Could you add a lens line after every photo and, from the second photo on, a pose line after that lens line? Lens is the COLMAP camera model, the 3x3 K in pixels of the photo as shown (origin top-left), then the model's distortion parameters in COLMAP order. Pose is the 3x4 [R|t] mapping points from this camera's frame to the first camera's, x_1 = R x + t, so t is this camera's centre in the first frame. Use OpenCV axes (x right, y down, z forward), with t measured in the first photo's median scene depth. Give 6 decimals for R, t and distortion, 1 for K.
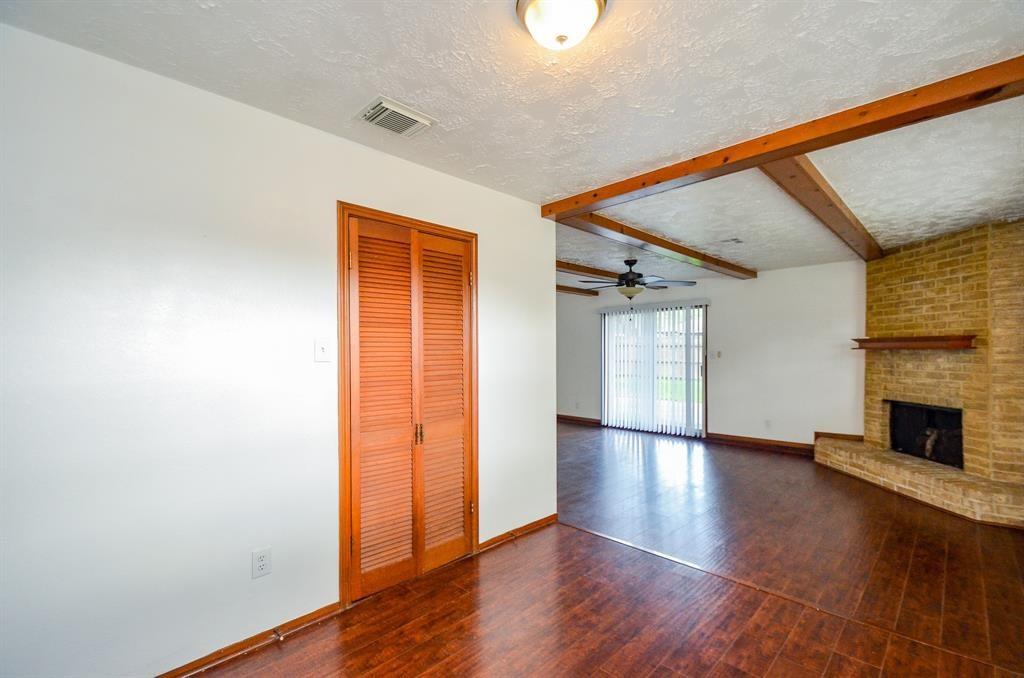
lens RADIAL K [[446.7, 0, 513.0], [0, 446.7, 352.8], [0, 0, 1]] dist [0.000416, 0.000004]
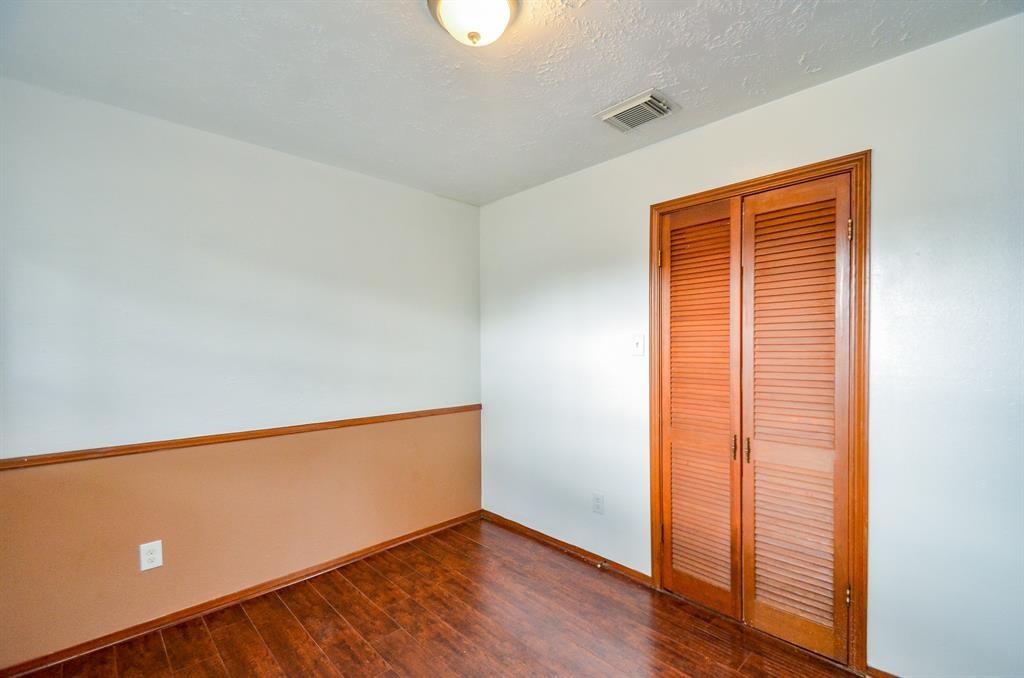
lens RADIAL K [[446.7, 0, 513.0], [0, 446.7, 352.8], [0, 0, 1]] dist [0.000416, 0.000004]
pose [[-0.022927, 0.018631, -0.999564, 1.525797], [-0.001235, 0.999825, 0.018664, -0.015227], [0.999736, 0.001662, -0.022900, 1.523828]]
